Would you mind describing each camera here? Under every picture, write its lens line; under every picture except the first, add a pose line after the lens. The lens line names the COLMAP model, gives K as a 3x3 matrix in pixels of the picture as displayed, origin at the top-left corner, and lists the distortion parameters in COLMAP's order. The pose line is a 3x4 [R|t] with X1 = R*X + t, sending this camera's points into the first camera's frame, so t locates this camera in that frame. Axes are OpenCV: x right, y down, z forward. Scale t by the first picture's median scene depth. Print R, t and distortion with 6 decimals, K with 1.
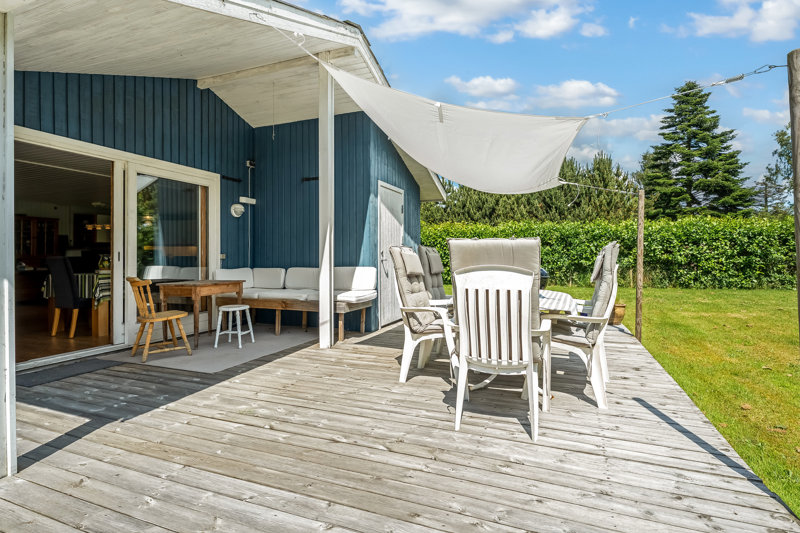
lens RADIAL K [[405.3, 0, 411.8], [0, 405.3, 253.4], [0, 0, 1]] dist [0.000127, 0.000109]
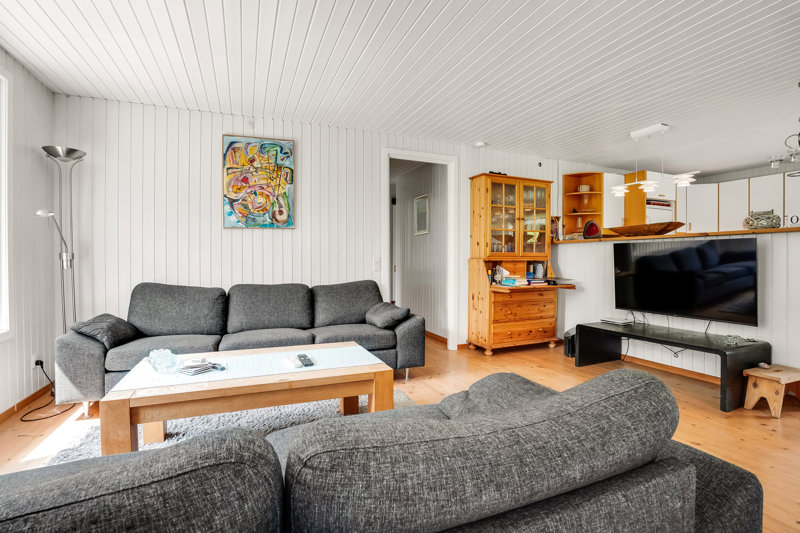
lens RADIAL K [[366.8, 0, 400.0], [0, 366.8, 266.5], [0, 0, 1]] dist [-0.027321, 0.000132]
pose [[0.692404, 0.018157, -0.721282, -1.084649], [-0.000750, 0.999701, 0.024446, 0.013178], [0.721510, -0.016385, 0.692210, 0.890675]]
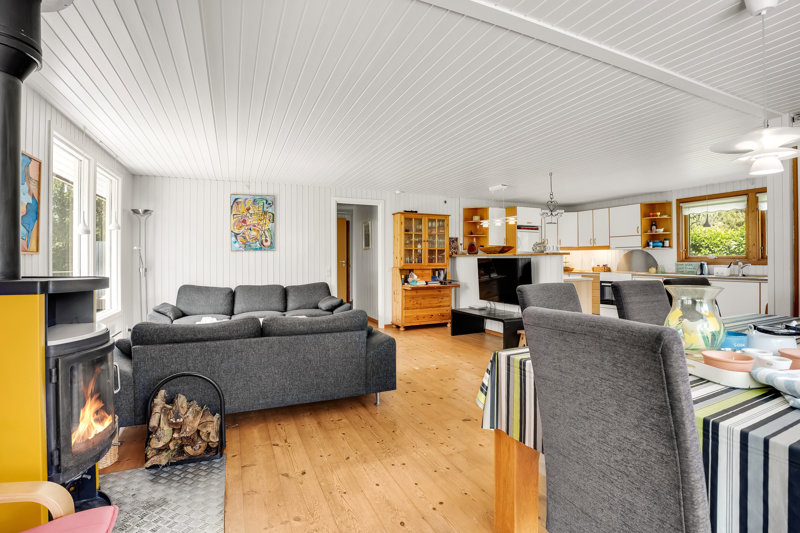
lens RADIAL K [[373.6, 0, 399.8], [0, 373.6, 261.9], [0, 0, 1]] dist [-0.033381, -0.000363]
pose [[0.704999, 0.006678, -0.709176, -0.723321], [0.003932, 0.999903, 0.013325, -0.014788], [0.709197, -0.012183, 0.704905, 0.729484]]
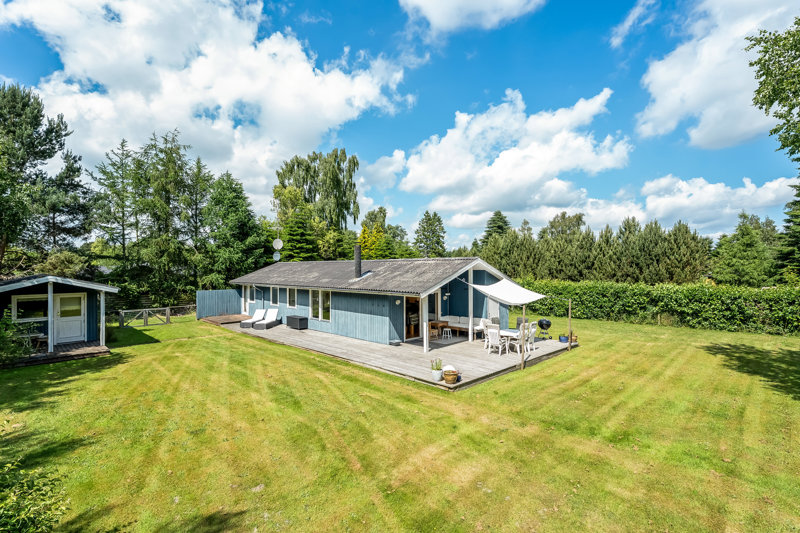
lens RADIAL K [[373.6, 0, 399.8], [0, 373.6, 261.9], [0, 0, 1]] dist [-0.033381, -0.000363]
pose [[0.906229, 0.000014, -0.422788, 0.550078], [-0.004598, 0.999941, -0.009823, -0.392530], [0.422763, 0.010845, 0.906175, -2.028801]]
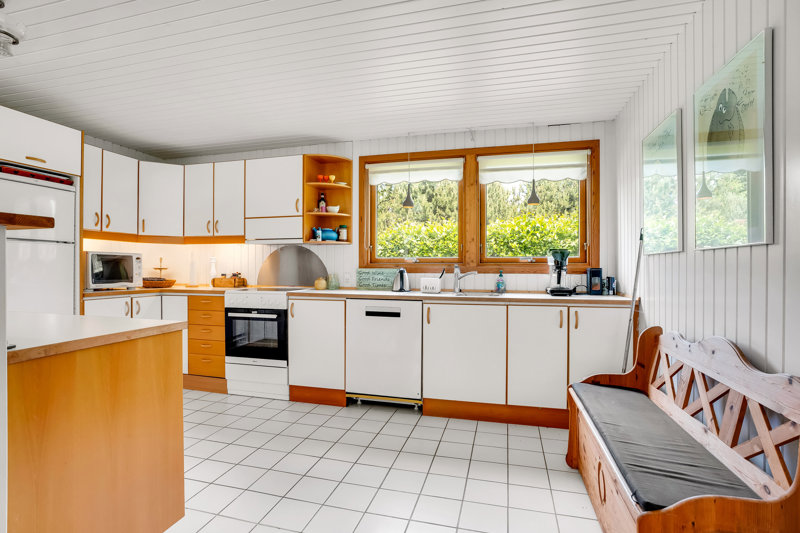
lens RADIAL K [[398.1, 0, 400.0], [0, 398.1, 266.5], [0, 0, 1]] dist [-0.002040, -0.000119]
pose [[0.995627, 0.010590, 0.092811, -0.887419], [-0.011118, 0.999925, 0.005169, -0.004922], [-0.092749, -0.006178, 0.995670, 1.336352]]
